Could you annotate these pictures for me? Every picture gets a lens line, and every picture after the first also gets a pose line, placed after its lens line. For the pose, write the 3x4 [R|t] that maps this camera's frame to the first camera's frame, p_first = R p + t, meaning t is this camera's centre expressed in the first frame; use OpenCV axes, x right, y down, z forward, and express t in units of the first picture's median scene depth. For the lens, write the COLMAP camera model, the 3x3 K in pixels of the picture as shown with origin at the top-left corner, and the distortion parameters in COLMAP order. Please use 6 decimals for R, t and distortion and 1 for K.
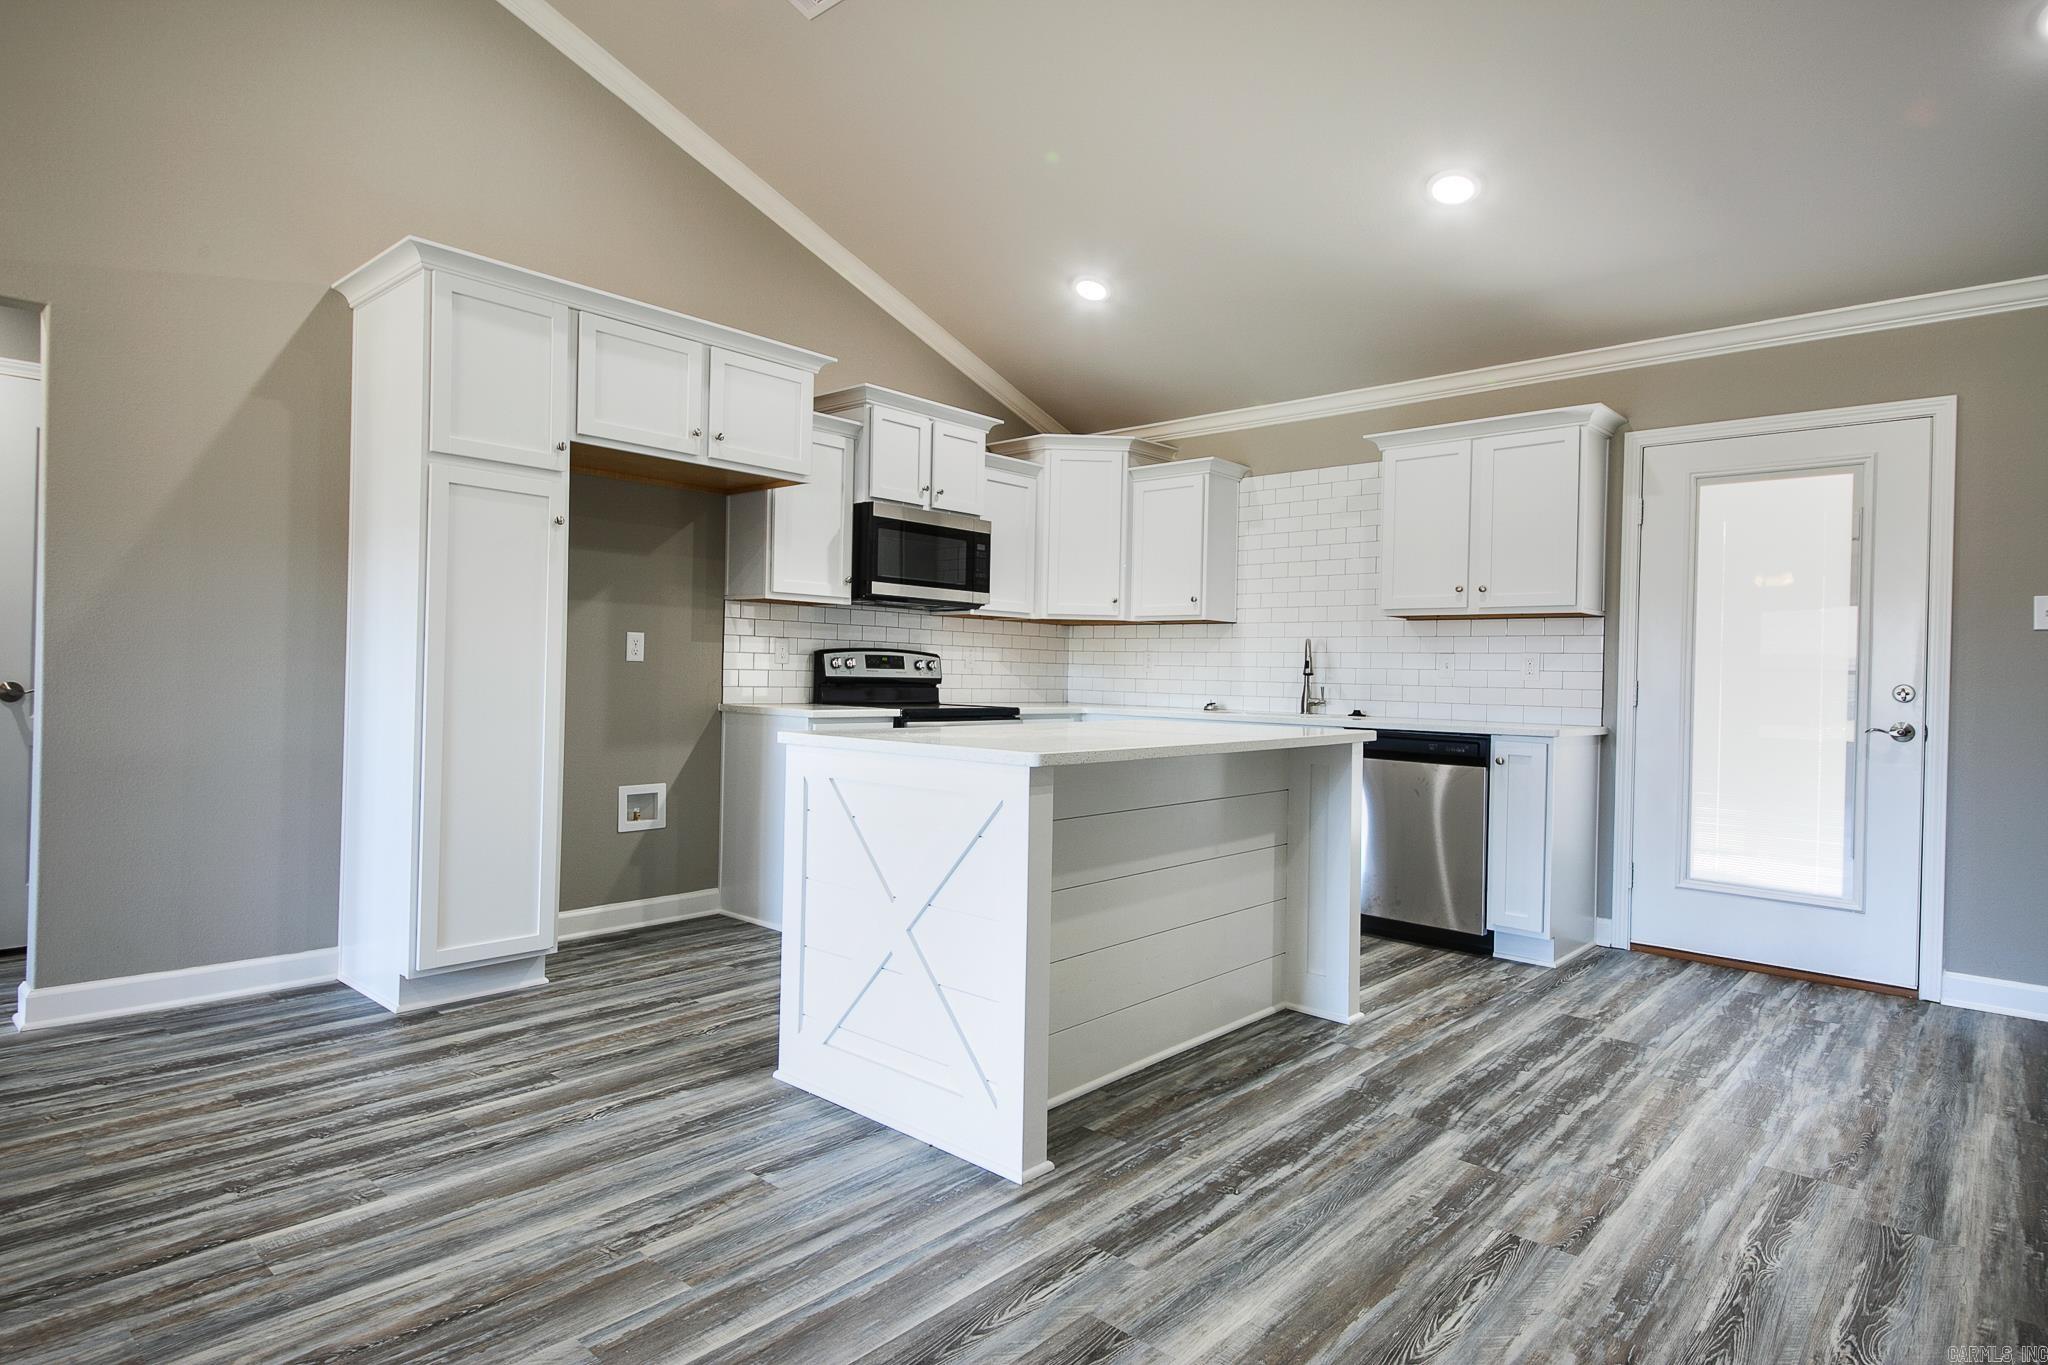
lens RADIAL K [[1098.3, 0, 1024.5], [0, 1098.3, 673.2], [0, 0, 1]] dist [0.048960, -0.036173]
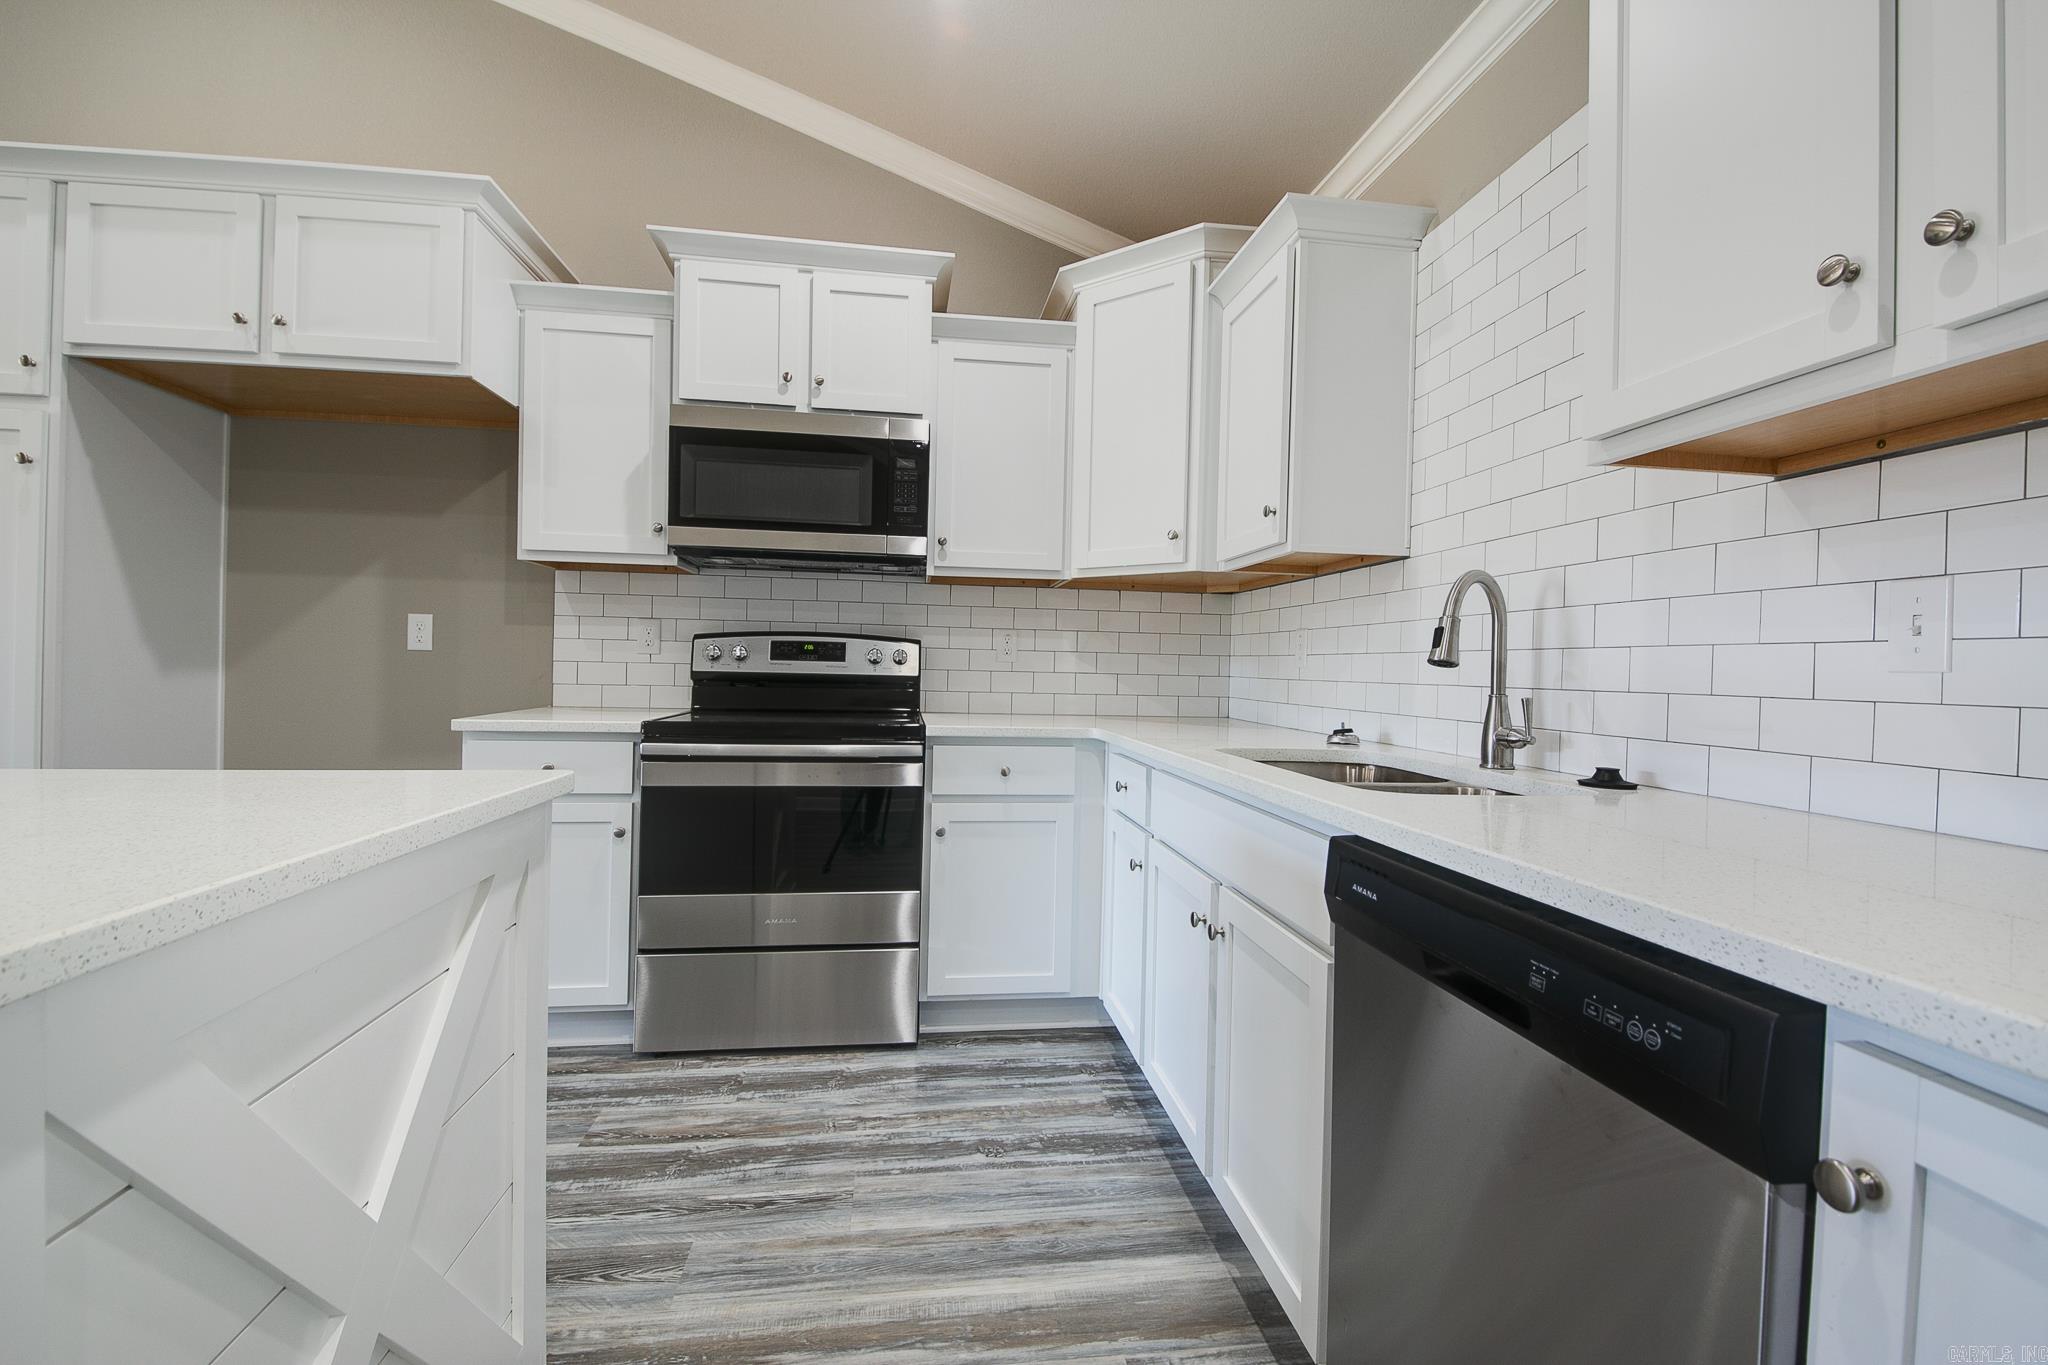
lens RADIAL K [[892.6, 0, 1025.9], [0, 892.6, 669.3], [0, 0, 1]] dist [0.026854, -0.024443]
pose [[0.763828, -0.003583, -0.645410, 0.409890], [-0.005784, 0.999906, -0.012395, 0.008874], [0.645394, 0.013201, 0.763736, 0.804280]]
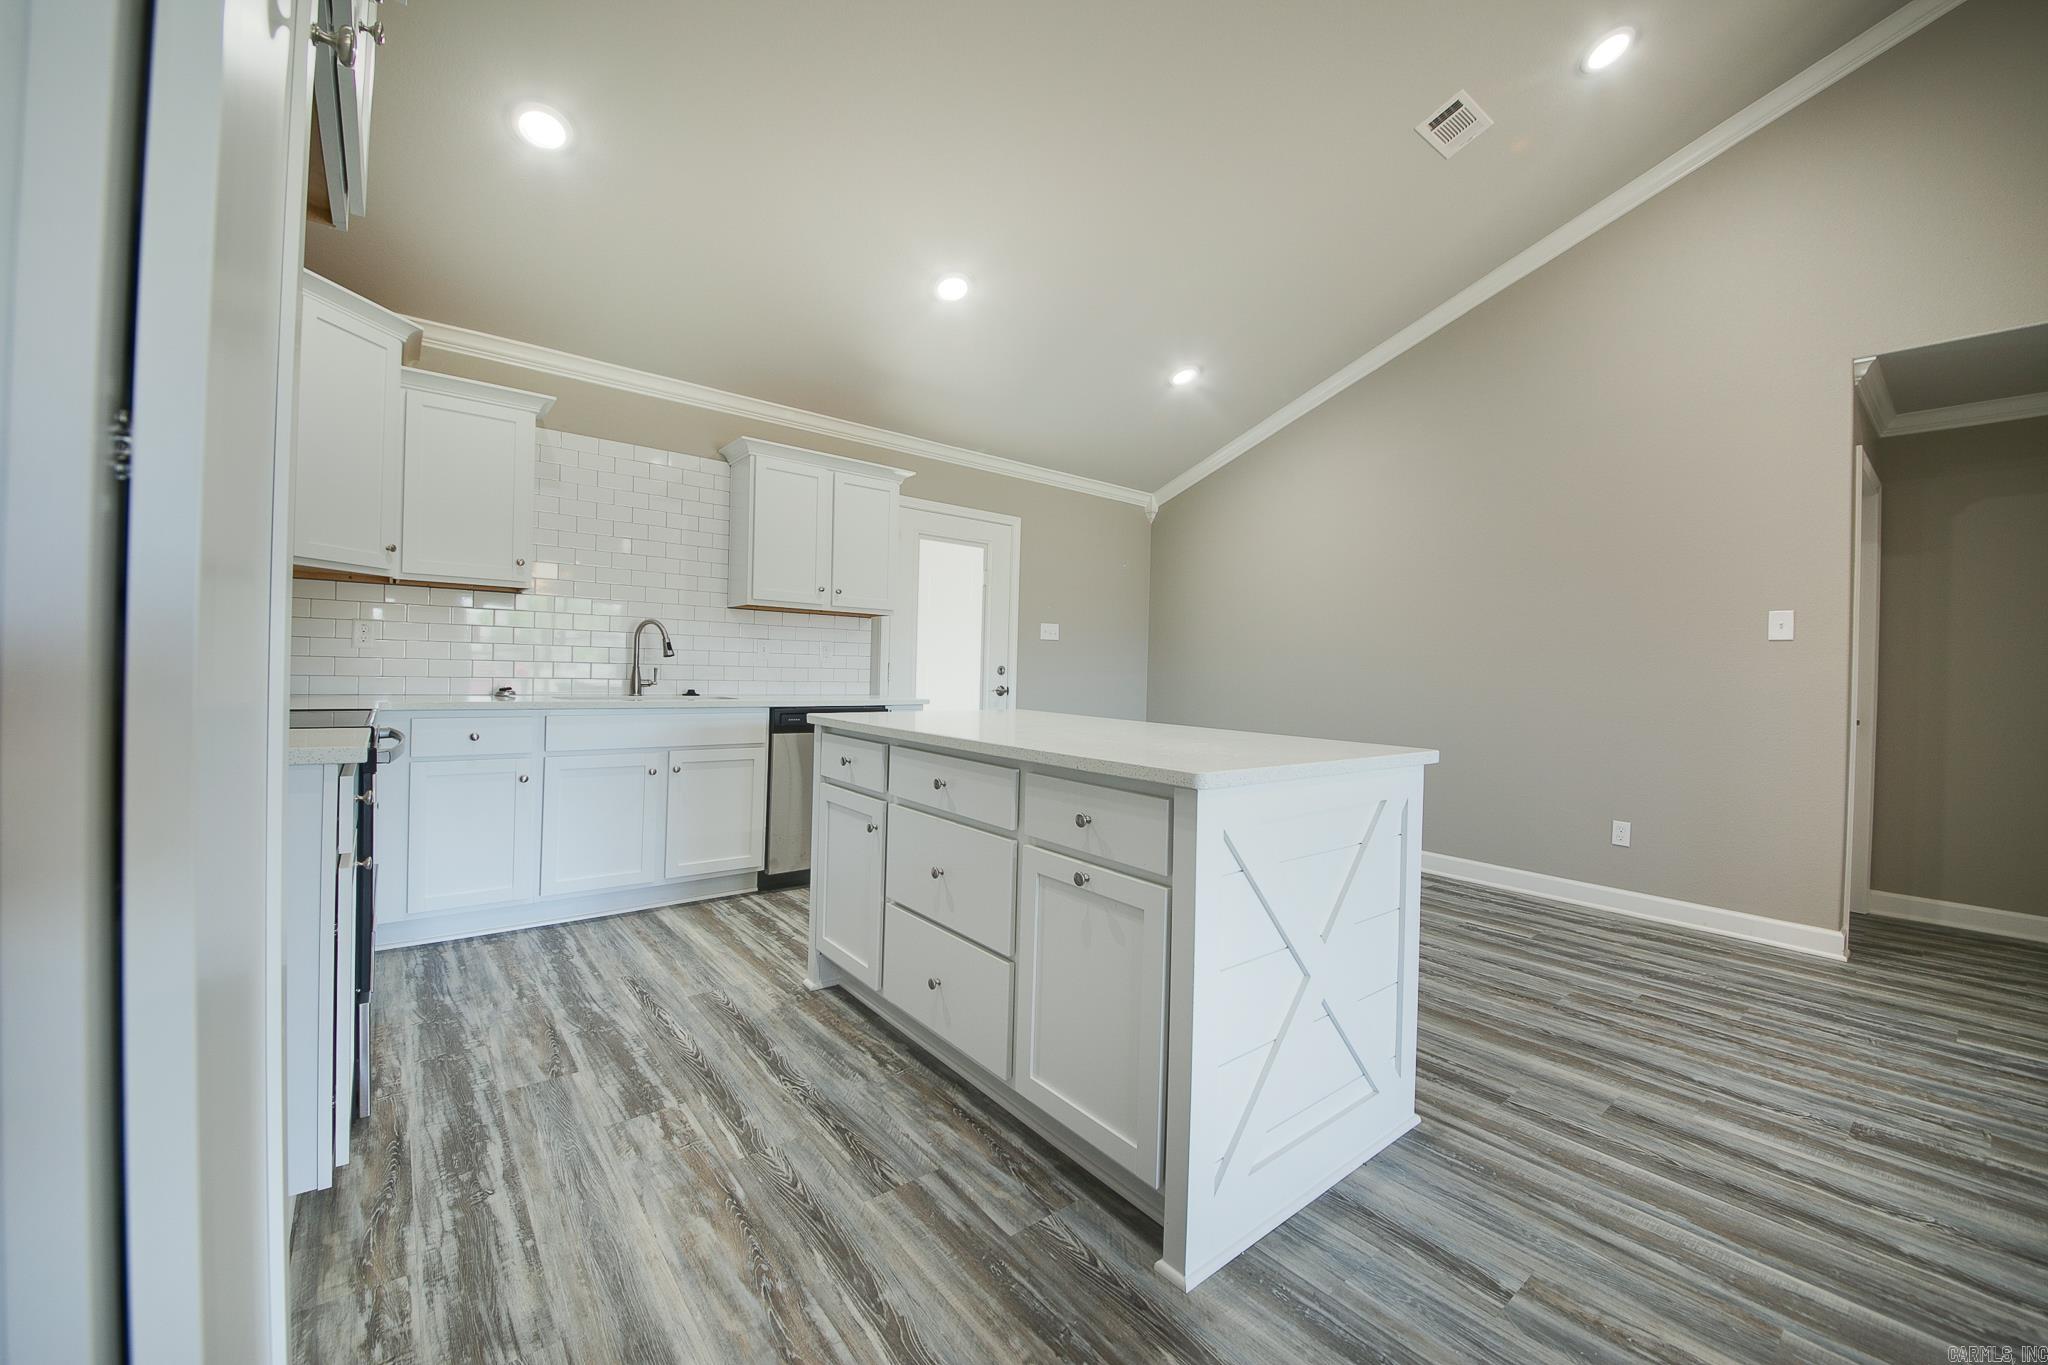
lens RADIAL K [[774.6, 0, 1024.0], [0, 774.6, 682.5], [0, 0, 1]] dist [-0.010695, -0.000178]
pose [[0.157744, -0.032258, 0.986953, -0.448835], [-0.021412, 0.999120, 0.036078, -0.008403], [-0.987248, -0.026824, 0.156915, 0.681593]]
